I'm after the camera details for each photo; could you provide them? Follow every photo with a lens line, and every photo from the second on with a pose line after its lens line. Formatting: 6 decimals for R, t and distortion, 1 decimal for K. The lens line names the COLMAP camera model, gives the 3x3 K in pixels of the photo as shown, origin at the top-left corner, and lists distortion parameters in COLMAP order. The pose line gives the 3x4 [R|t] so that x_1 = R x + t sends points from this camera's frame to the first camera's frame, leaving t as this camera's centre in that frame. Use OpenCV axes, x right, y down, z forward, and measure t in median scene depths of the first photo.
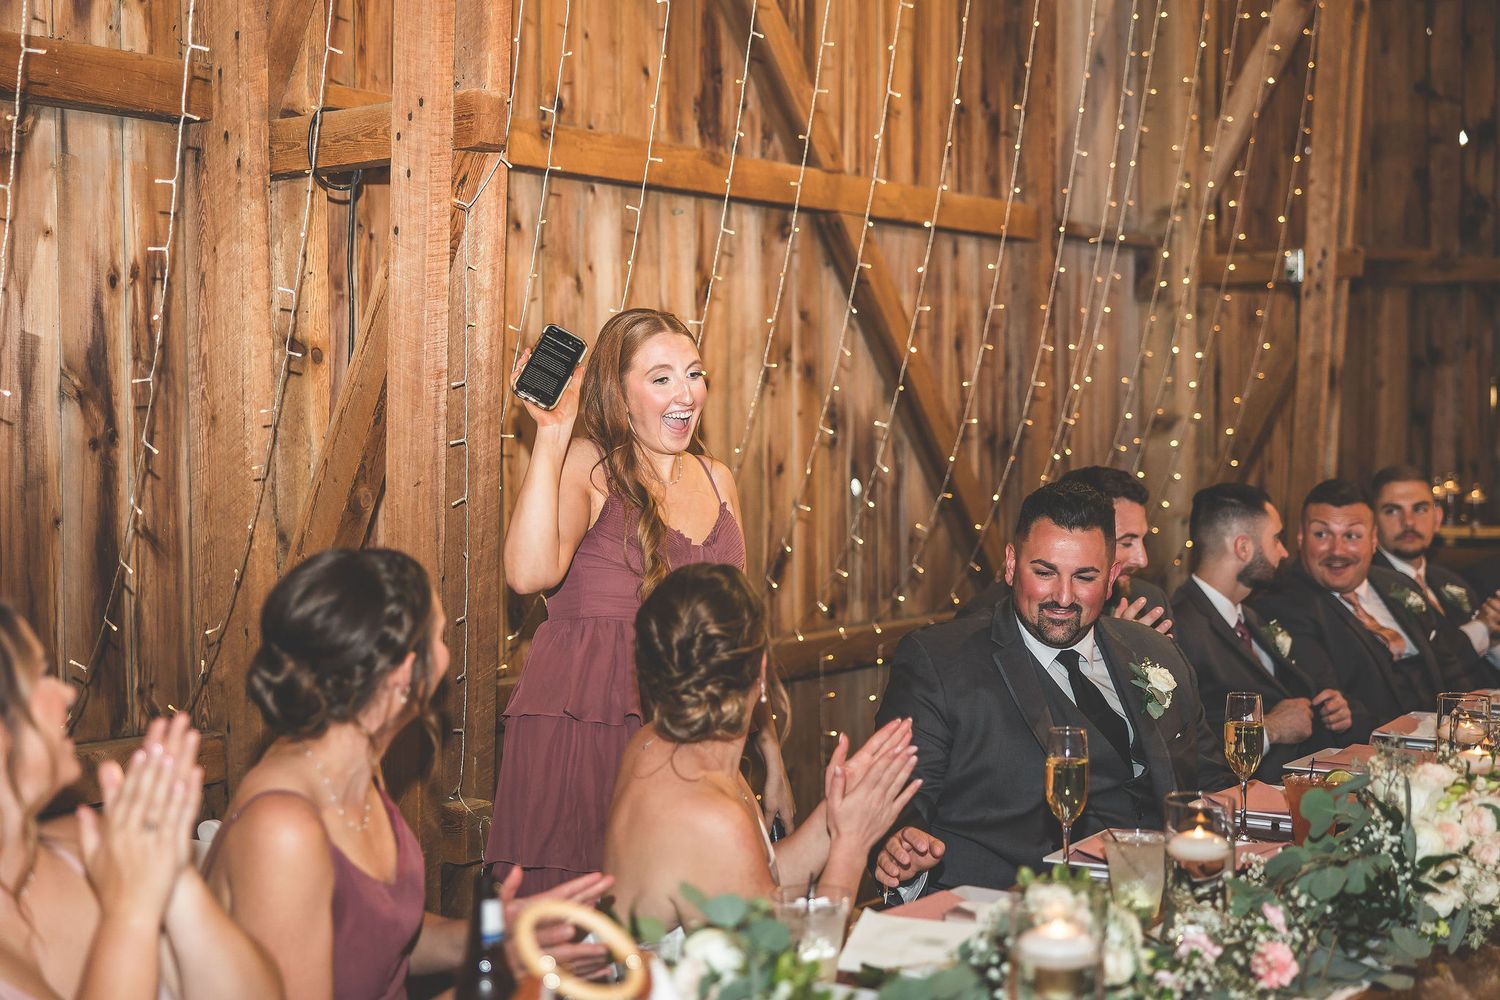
lens RADIAL K [[1940.4, 0, 746.7], [0, 1940.4, 491.7], [0, 0, 1]] dist [-0.020162, 0.000000]
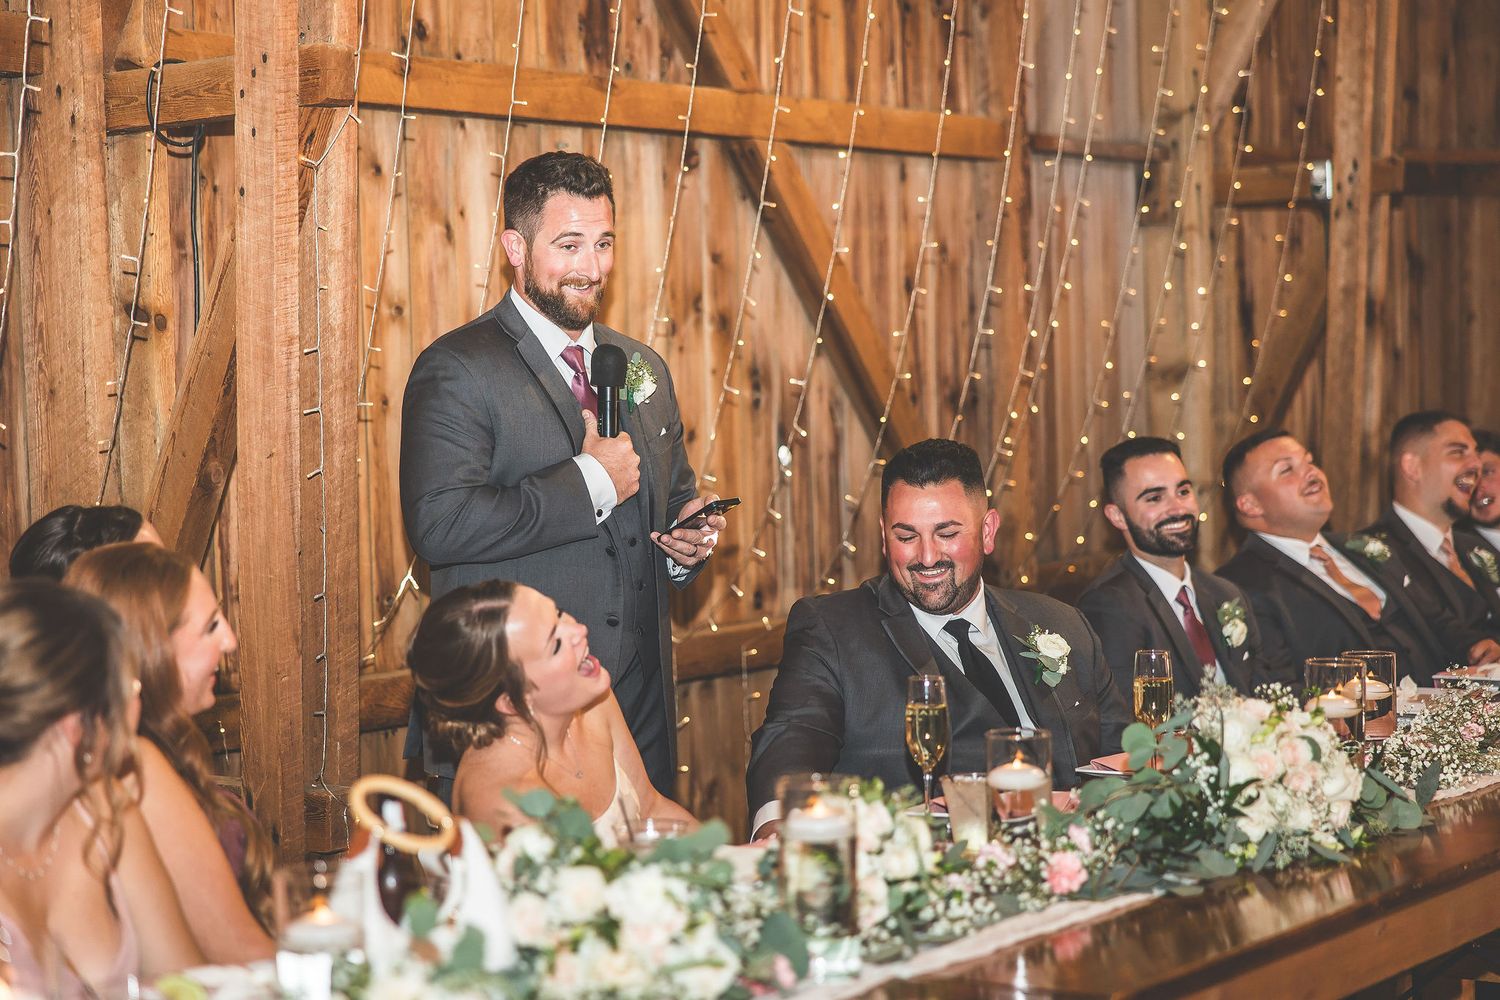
lens RADIAL K [[2748.8, 0, 752.6], [0, 2748.8, 505.3], [0, 0, 1]] dist [-0.025013, 0.000000]
pose [[0.999753, -0.022211, 0.001171, 0.048875], [0.022199, 0.999709, 0.009418, 0.009590], [-0.001380, -0.009390, 0.999955, -0.264011]]
